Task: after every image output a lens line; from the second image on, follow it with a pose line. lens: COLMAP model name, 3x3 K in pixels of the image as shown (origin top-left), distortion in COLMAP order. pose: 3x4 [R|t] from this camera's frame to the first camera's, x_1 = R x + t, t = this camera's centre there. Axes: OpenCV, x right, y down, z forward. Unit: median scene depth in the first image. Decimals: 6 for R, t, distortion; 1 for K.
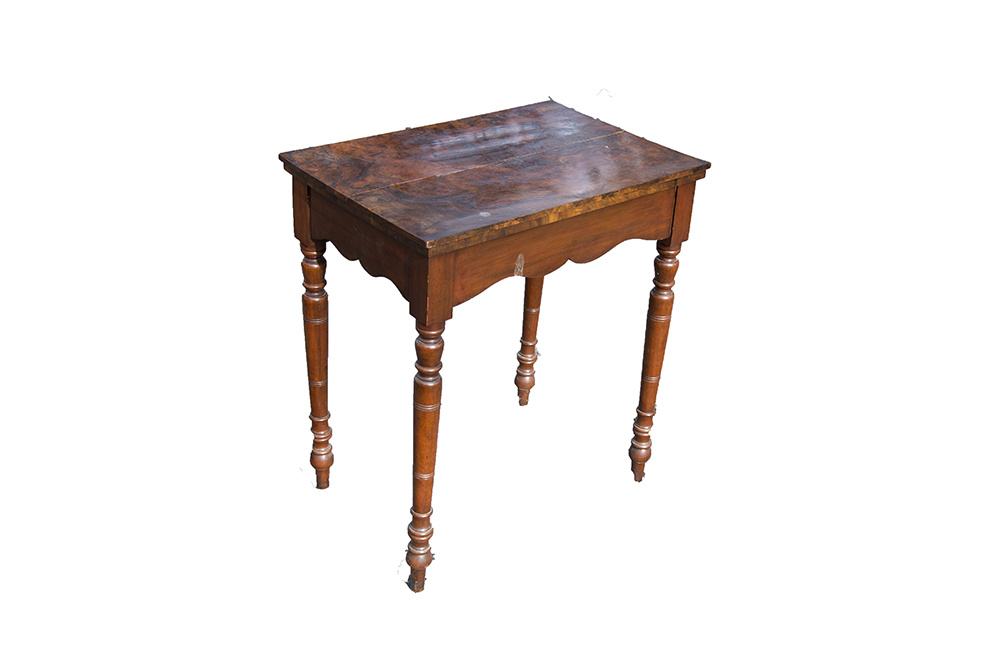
lens RADIAL K [[1115.7, 0, 495.7], [0, 1115.7, 331.5], [0, 0, 1]] dist [0.012703, 0.000000]
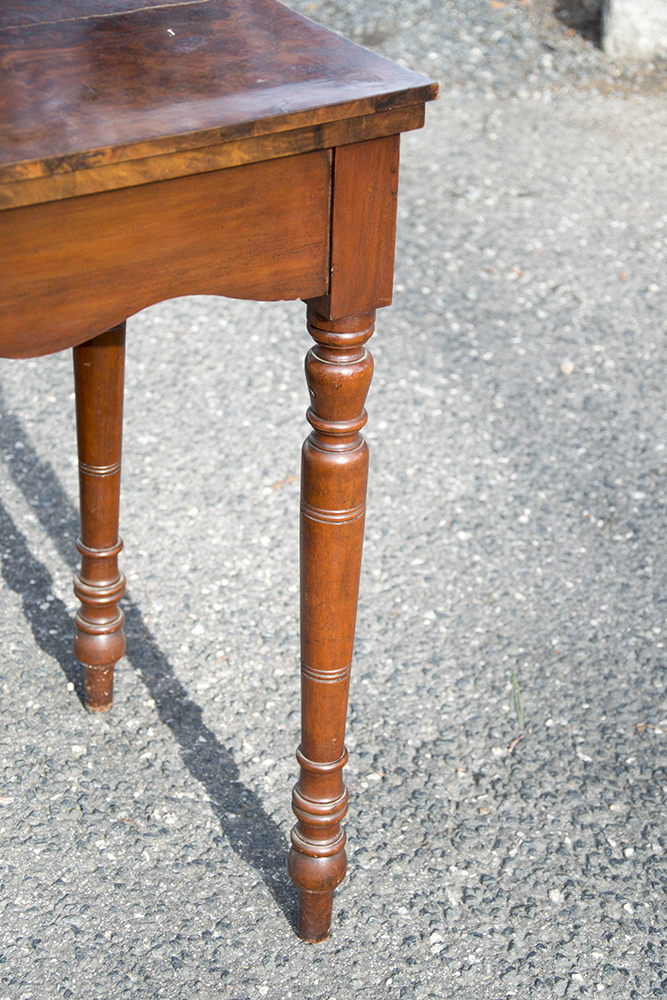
lens RADIAL K [[2138.1, 0, 333.7], [0, 2138.1, 499.8], [0, 0, 1]] dist [0.424551, 0.000000]
pose [[0.992643, 0.047584, -0.111331, 0.258898], [-0.045588, 0.998752, 0.020406, -0.035664], [0.112163, -0.015180, 0.993574, 0.341471]]
